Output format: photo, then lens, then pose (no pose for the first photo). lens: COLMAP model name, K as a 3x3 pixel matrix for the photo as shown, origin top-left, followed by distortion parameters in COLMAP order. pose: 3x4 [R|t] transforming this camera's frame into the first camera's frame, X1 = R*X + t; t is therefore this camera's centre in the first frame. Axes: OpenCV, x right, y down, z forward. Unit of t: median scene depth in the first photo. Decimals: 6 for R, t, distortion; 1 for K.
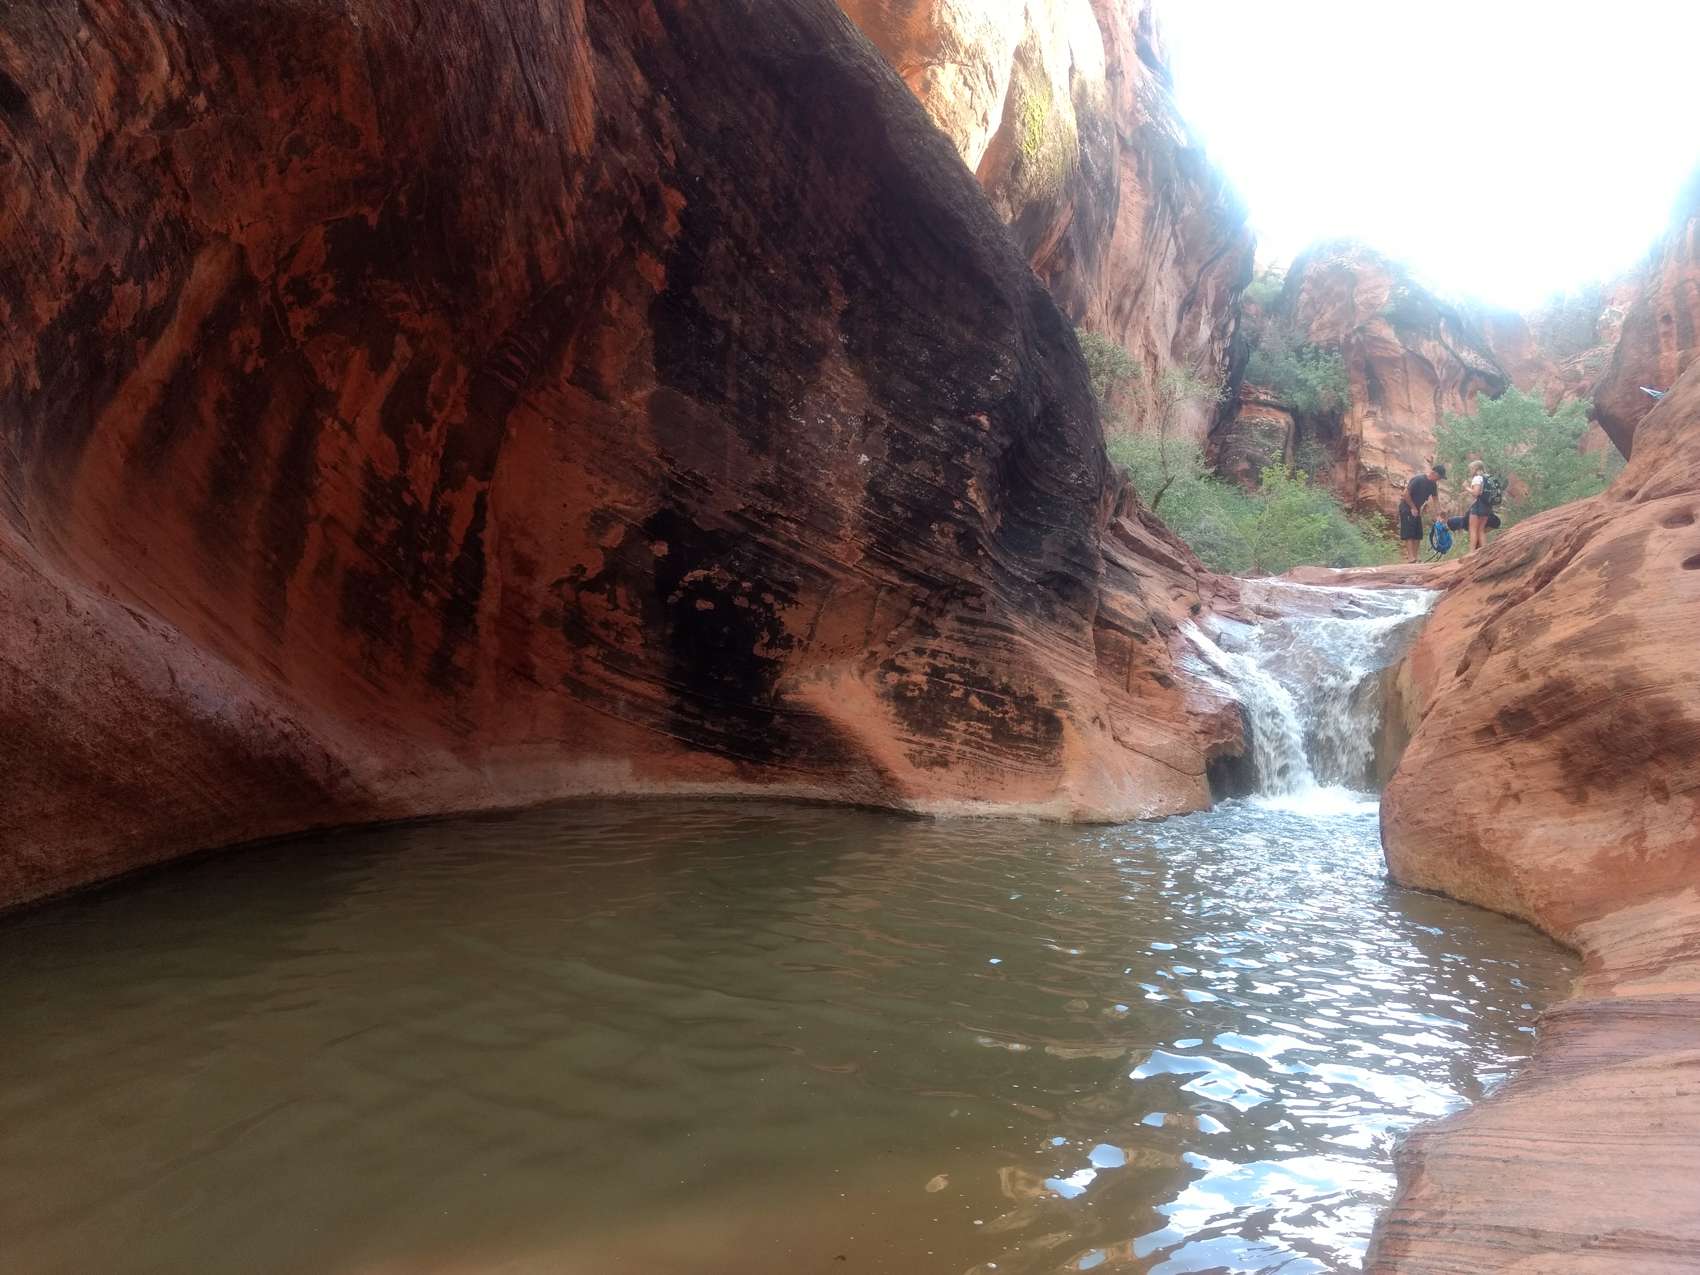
lens RADIAL K [[1322.1, 0, 864.4], [0, 1322.1, 619.8], [0, 0, 1]] dist [0.025972, 0.017719]
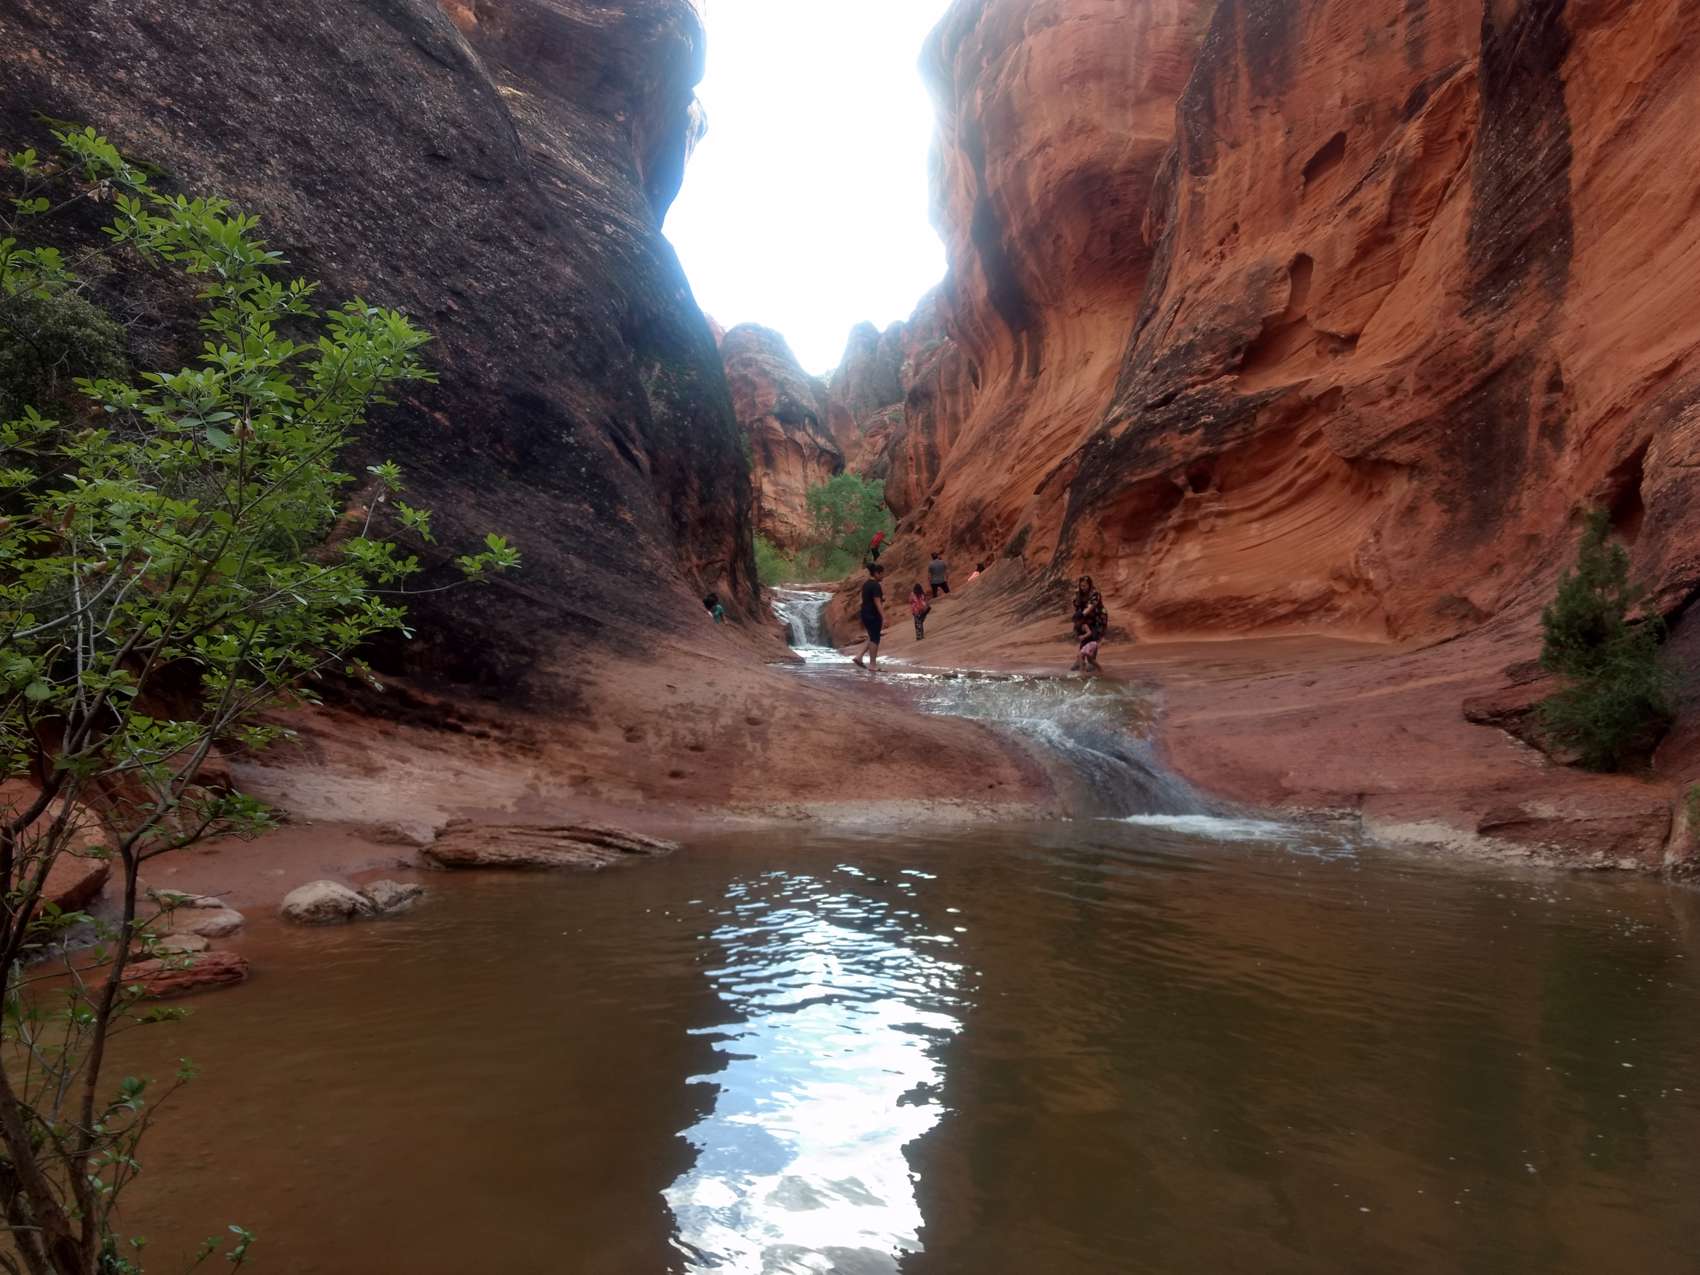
lens RADIAL K [[1322.1, 0, 854.9], [0, 1322.1, 626.7], [0, 0, 1]] dist [0.025972, 0.017719]
pose [[0.895001, -0.013112, 0.445871, -1.428529], [0.006696, 0.999850, 0.015961, 0.015420], [-0.446014, -0.011300, 0.894955, -2.860071]]
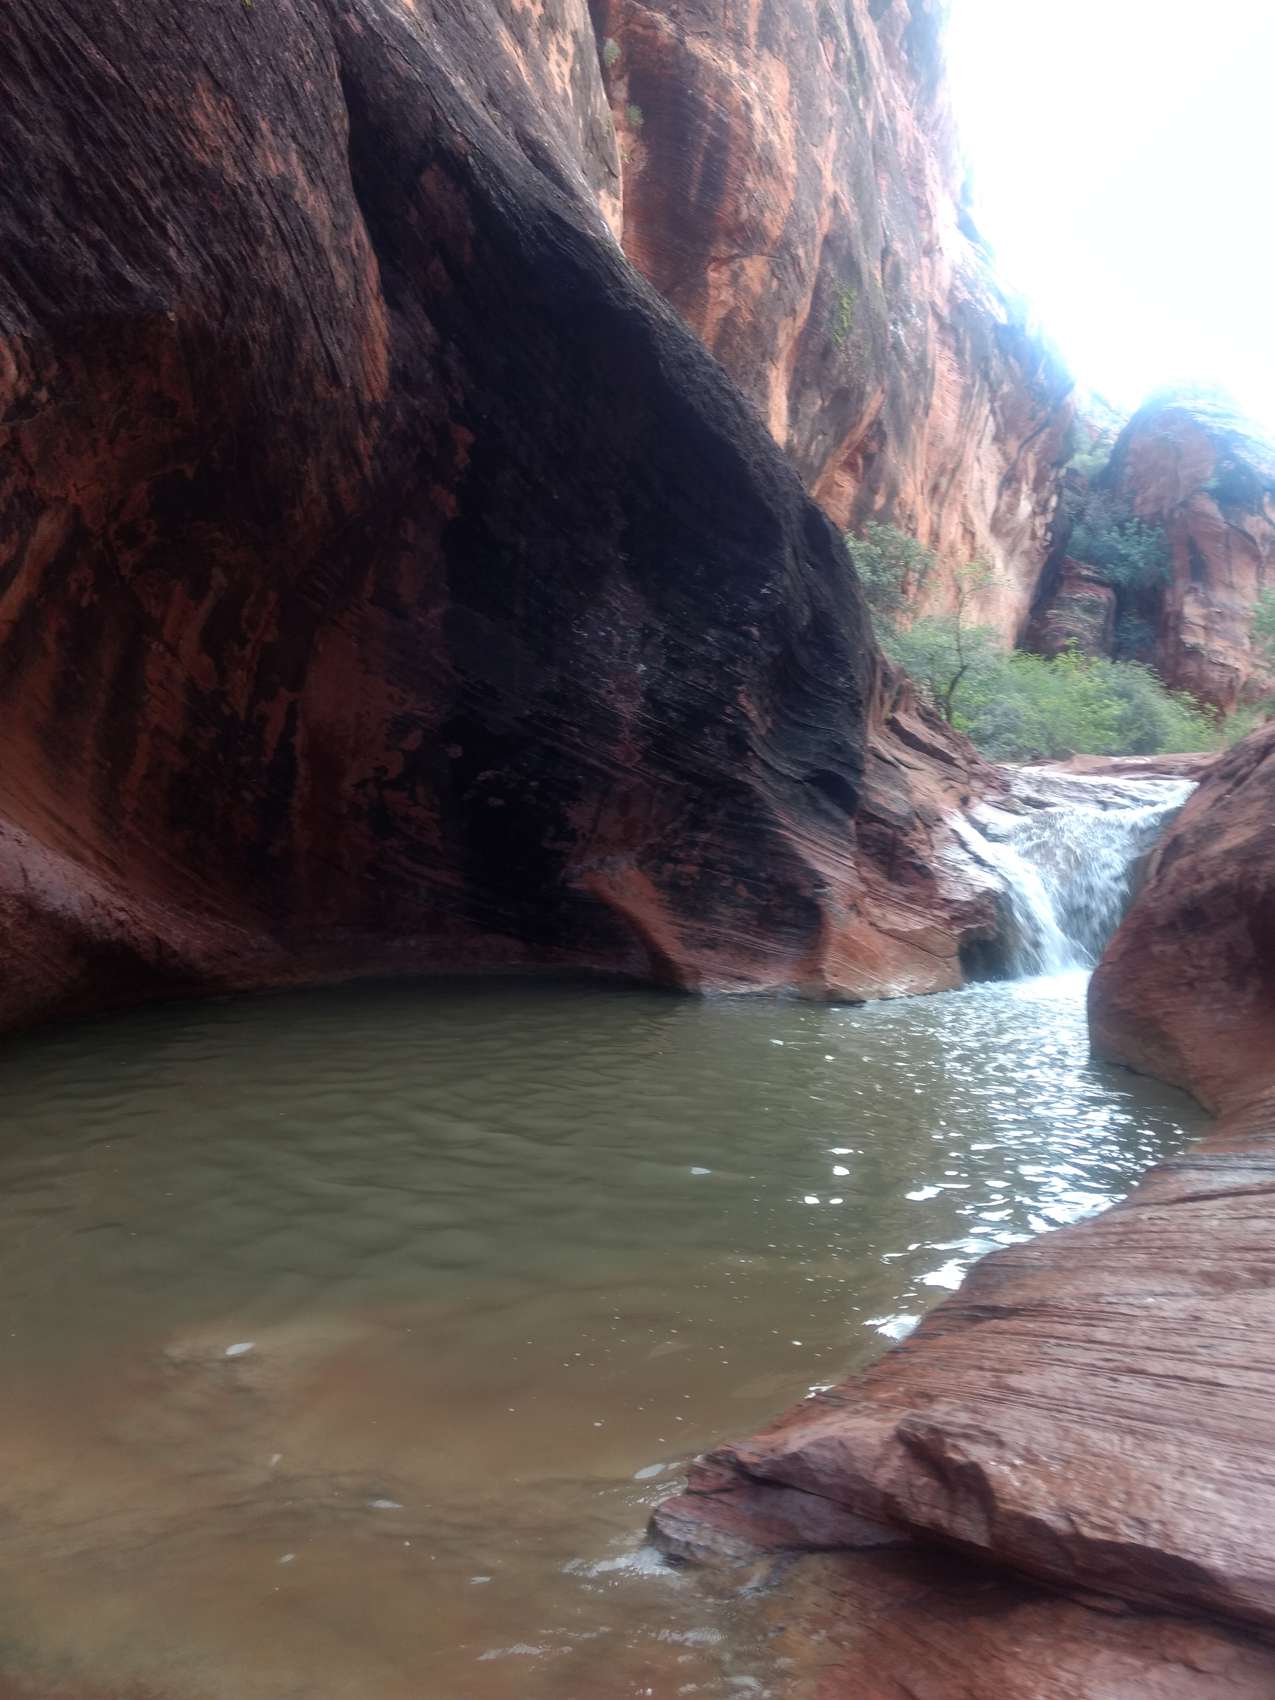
lens RADIAL K [[1322.1, 0, 666.2], [0, 1322.1, 848.1], [0, 0, 1]] dist [0.025972, 0.017719]
pose [[0.999783, 0.005393, -0.020142, 0.041117], [-0.004497, 0.999010, 0.044259, -0.020812], [0.020361, -0.044159, 0.998817, -0.093822]]
